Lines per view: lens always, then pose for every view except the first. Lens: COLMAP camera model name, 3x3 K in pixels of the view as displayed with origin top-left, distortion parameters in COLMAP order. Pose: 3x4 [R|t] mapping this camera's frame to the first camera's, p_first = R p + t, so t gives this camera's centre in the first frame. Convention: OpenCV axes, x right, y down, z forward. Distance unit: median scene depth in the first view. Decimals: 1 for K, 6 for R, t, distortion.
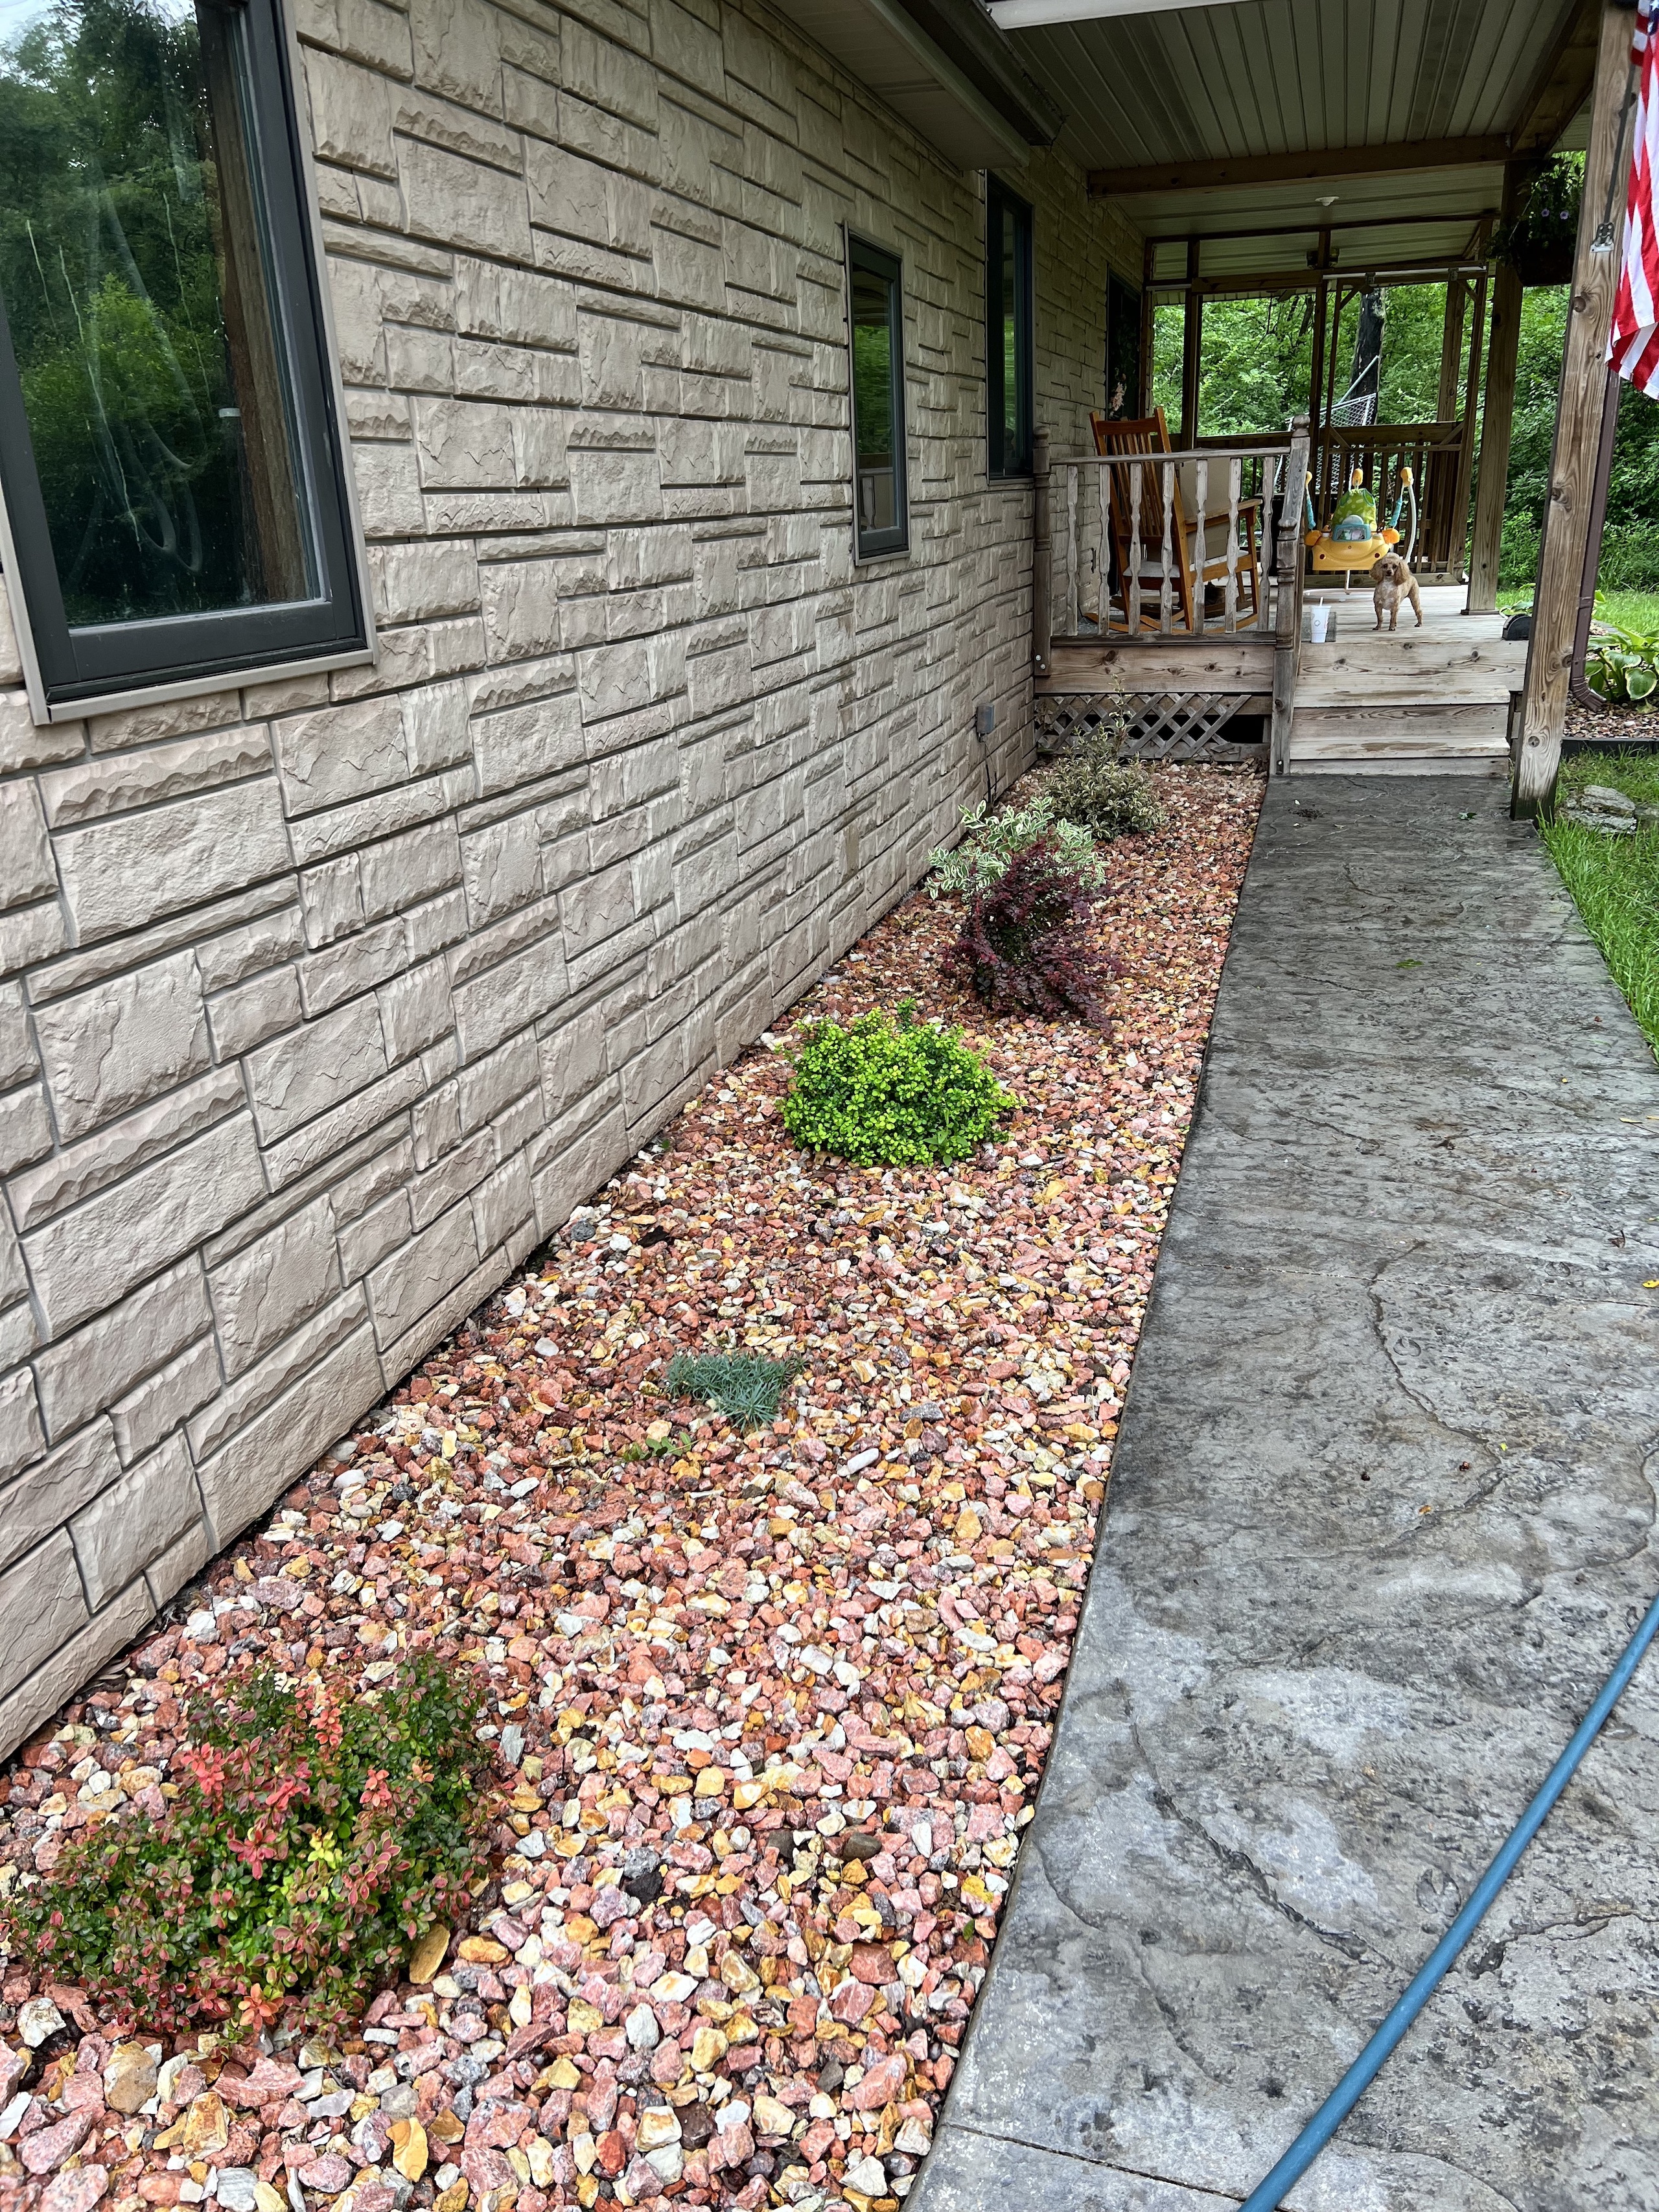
lens RADIAL K [[1676.7, 0, 819.6], [0, 1676.7, 1109.5], [0, 0, 1]] dist [0.065883, -0.042935]
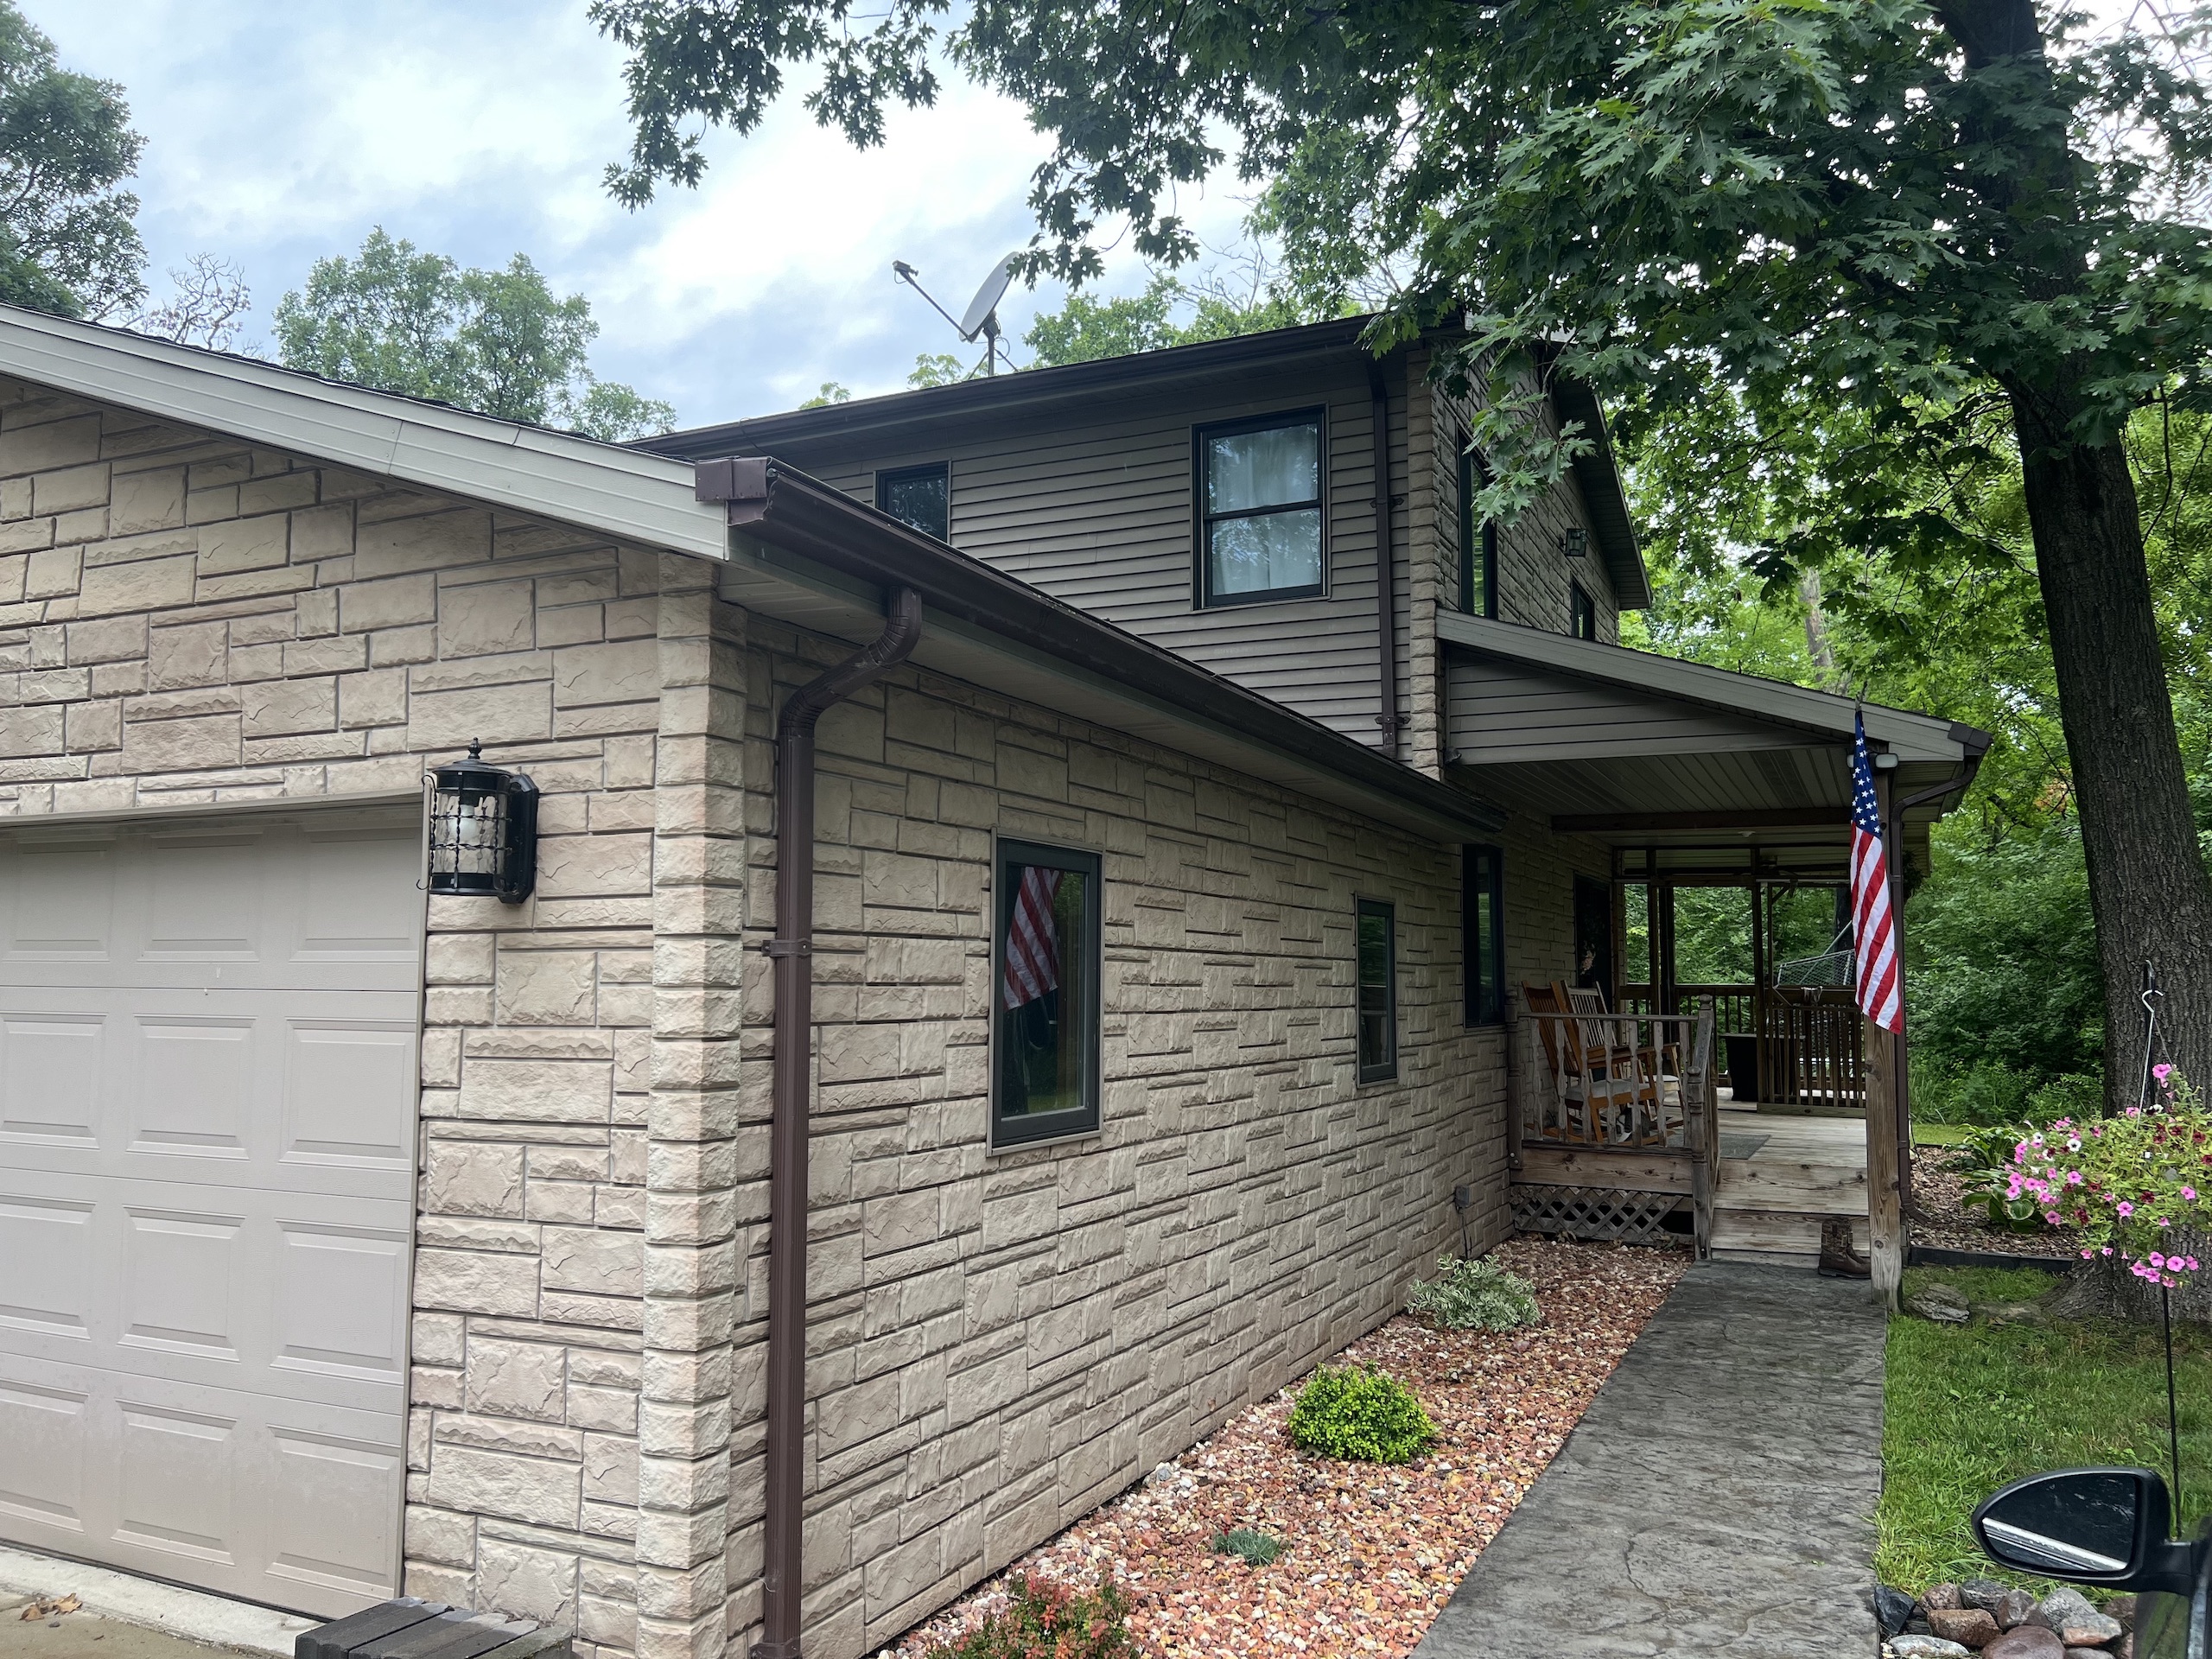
lens RADIAL K [[1661.8, 0, 1124.4], [0, 1661.8, 815.3], [0, 0, 1]] dist [0.032882, -0.021485]
pose [[0.988326, 0.034771, -0.148331, 0.044931], [-0.095814, 0.898825, -0.427707, 0.202218], [0.118452, 0.436926, 0.891664, -0.794115]]
